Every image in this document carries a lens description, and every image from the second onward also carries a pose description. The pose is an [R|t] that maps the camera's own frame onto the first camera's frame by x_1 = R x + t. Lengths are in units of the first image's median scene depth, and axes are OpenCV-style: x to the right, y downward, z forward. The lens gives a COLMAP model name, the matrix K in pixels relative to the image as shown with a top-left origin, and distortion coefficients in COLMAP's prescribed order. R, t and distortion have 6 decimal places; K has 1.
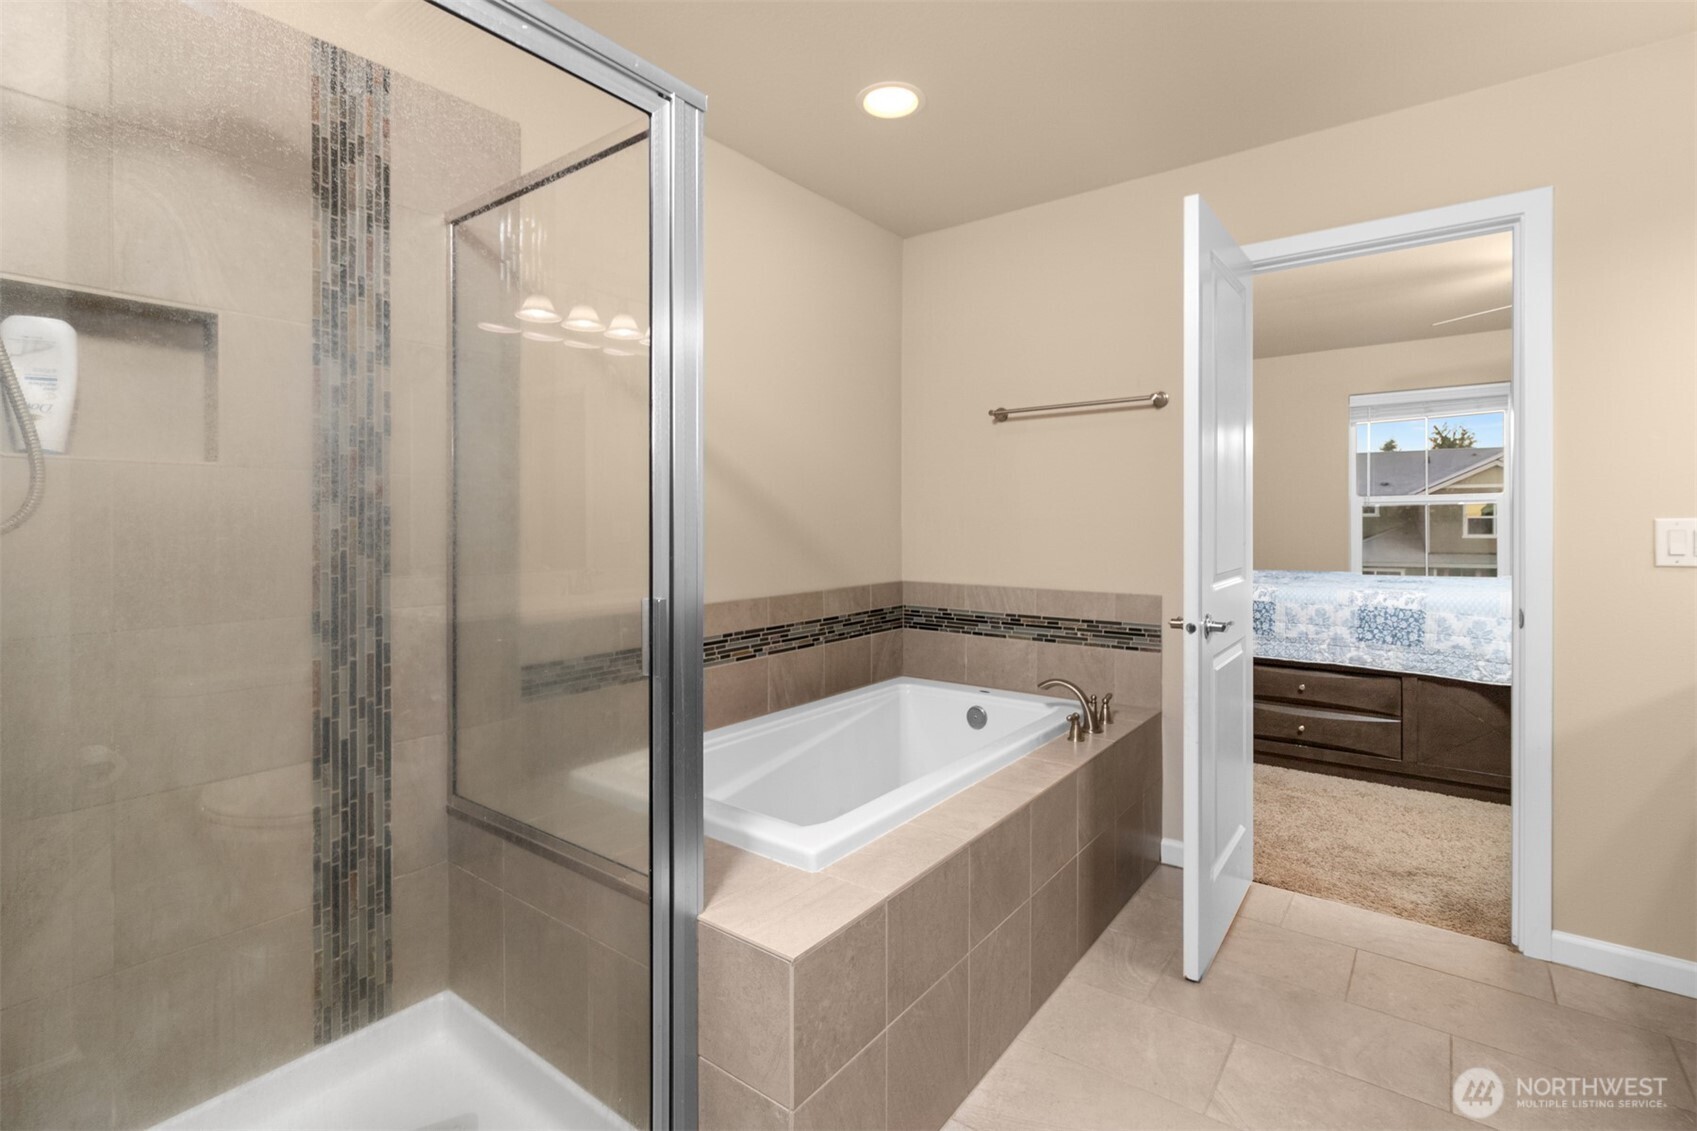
lens RADIAL K [[784.3, 0, 836.1], [0, 784.3, 518.5], [0, 0, 1]] dist [0.000400, -0.000445]
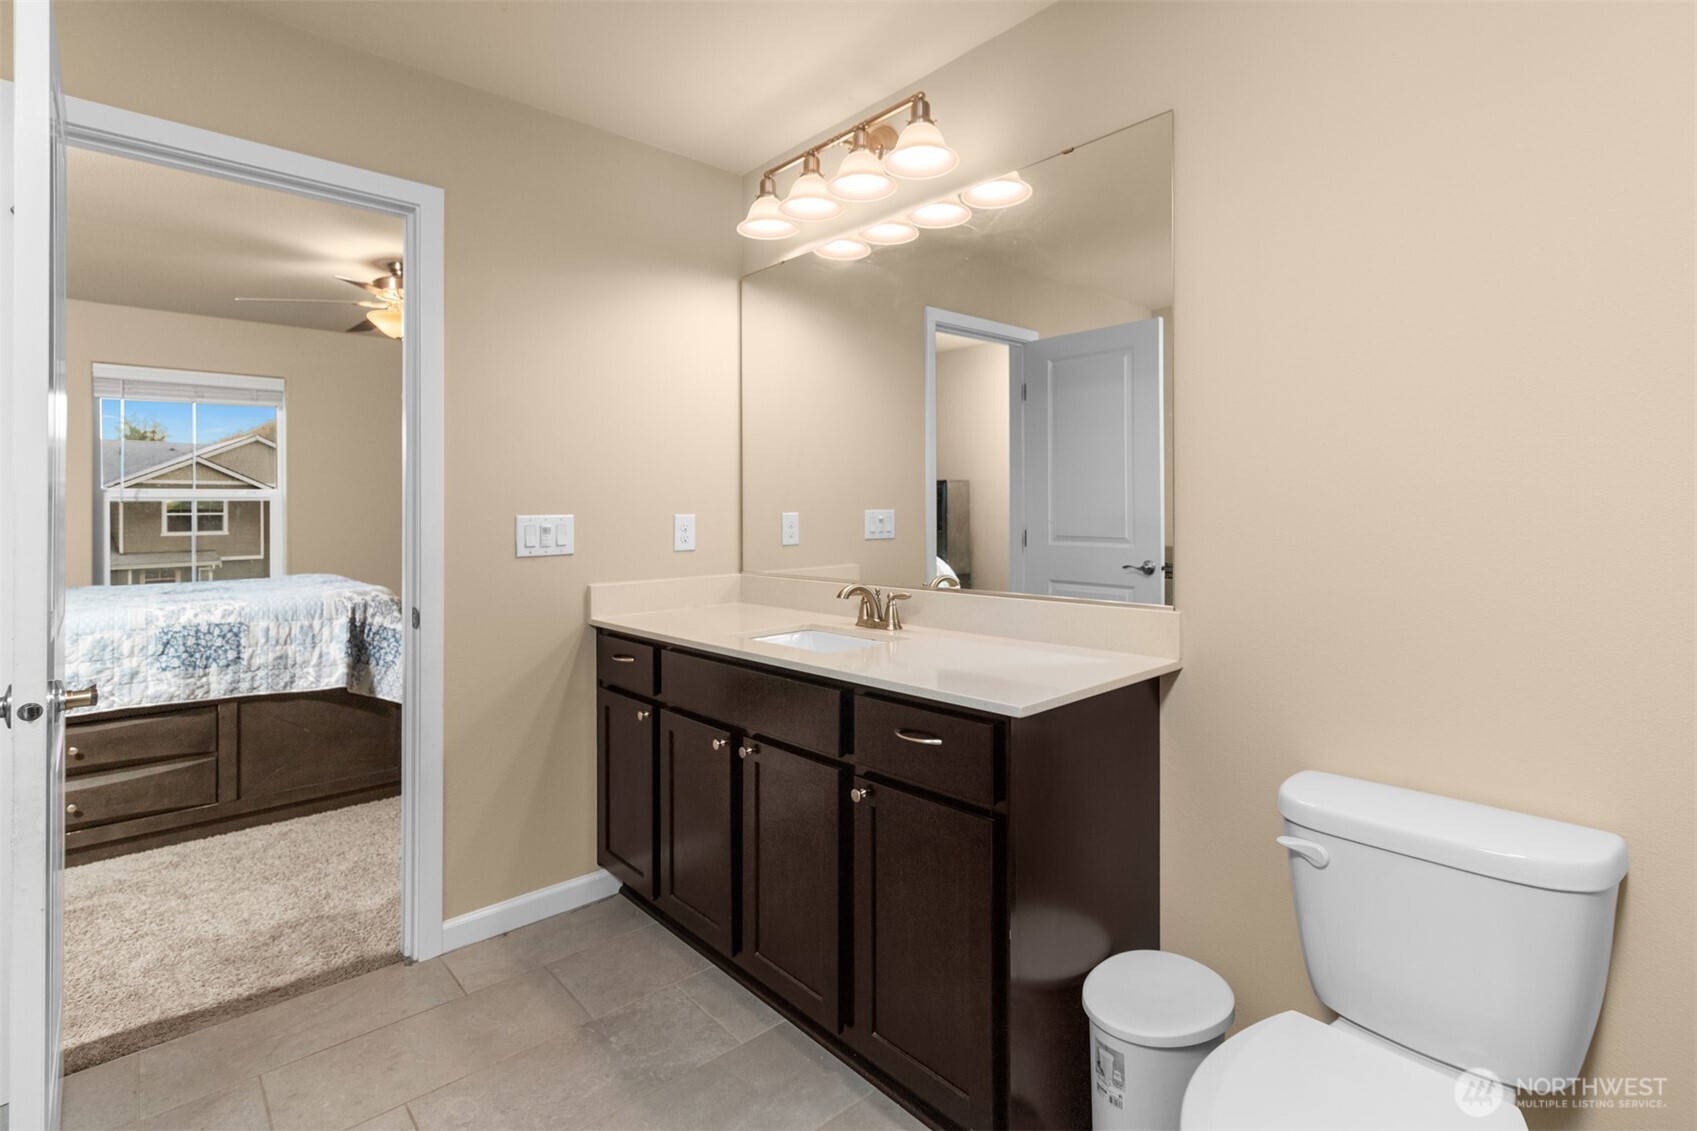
lens RADIAL K [[784.3, 0, 848.4], [0, 784.3, 507.2], [0, 0, 1]] dist [0.000400, -0.000445]
pose [[0.164277, 0.003942, 0.986406, -0.001525], [0.005975, 0.999970, -0.004992, -0.002016], [-0.986396, 0.006714, 0.164248, 0.184202]]
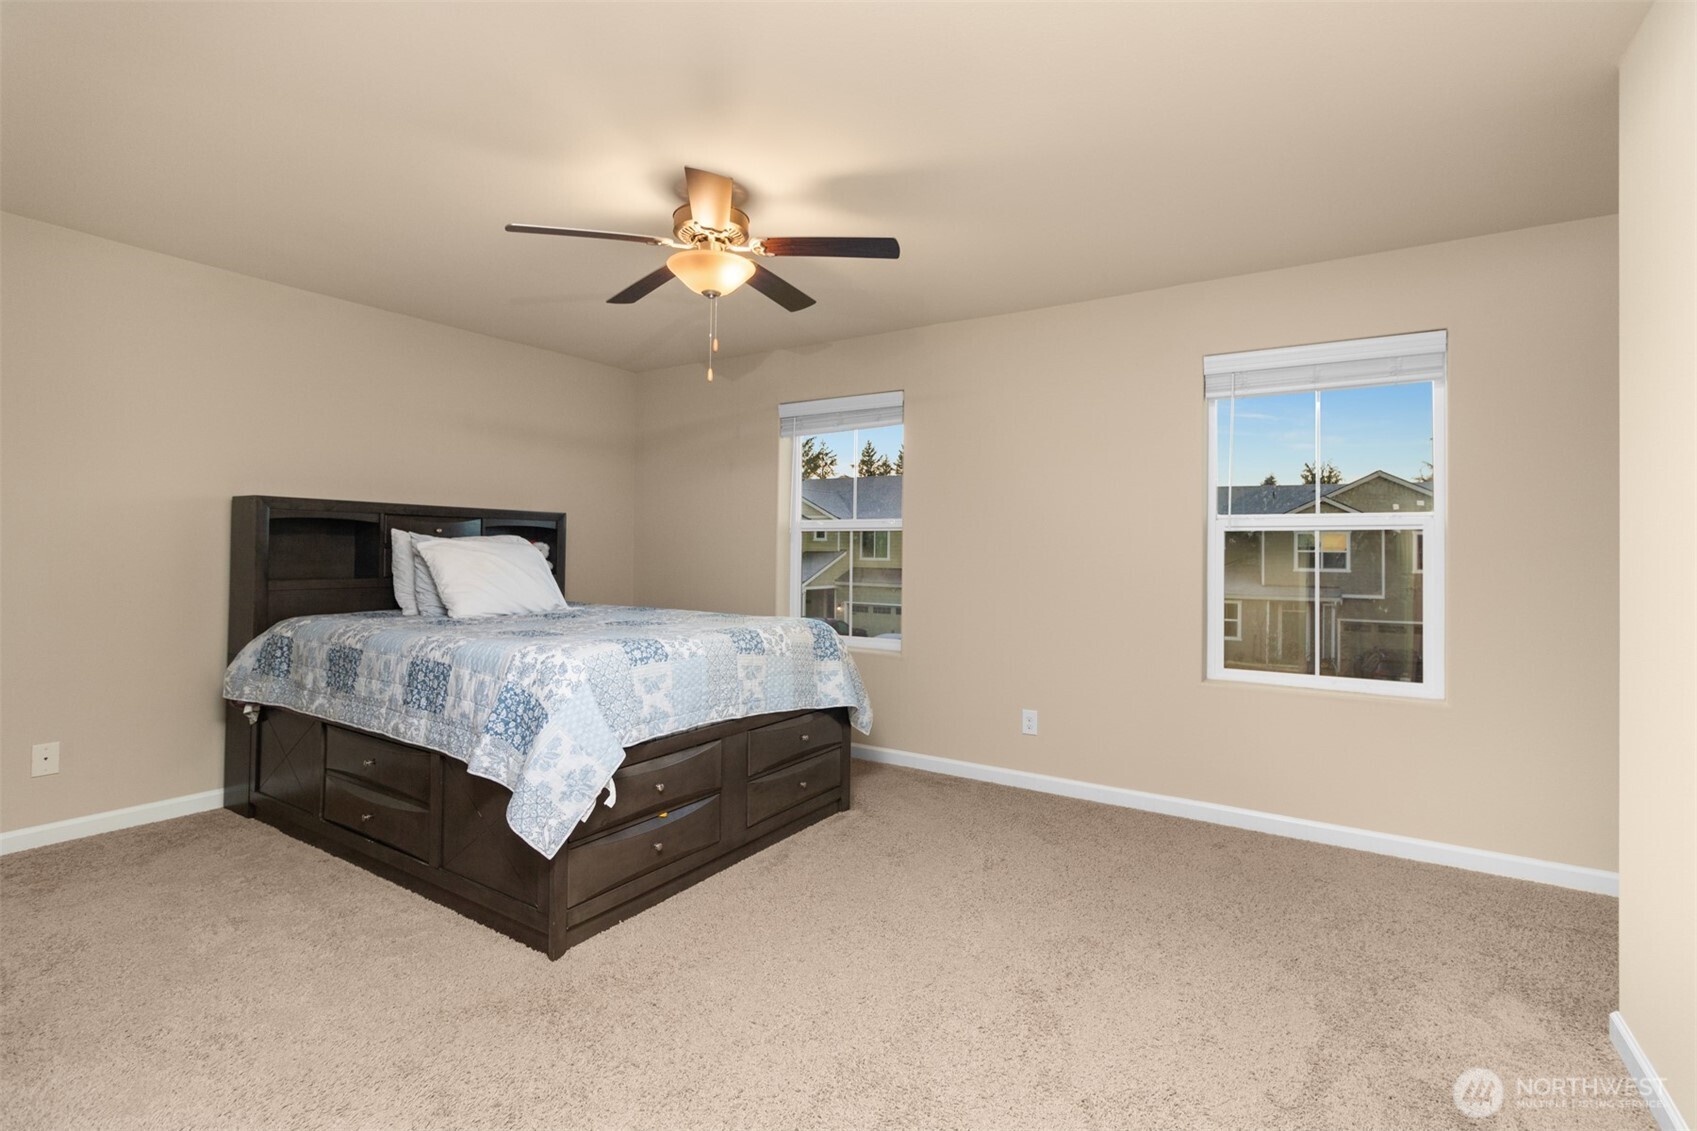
lens RADIAL K [[784.3, 0, 857.4], [0, 784.3, 517.3], [0, 0, 1]] dist [0.000400, -0.000445]
pose [[0.996053, 0.021028, 0.086233, 1.025955], [-0.018207, 0.999278, -0.033361, -0.006116], [-0.086872, 0.031659, 0.995716, 0.204662]]
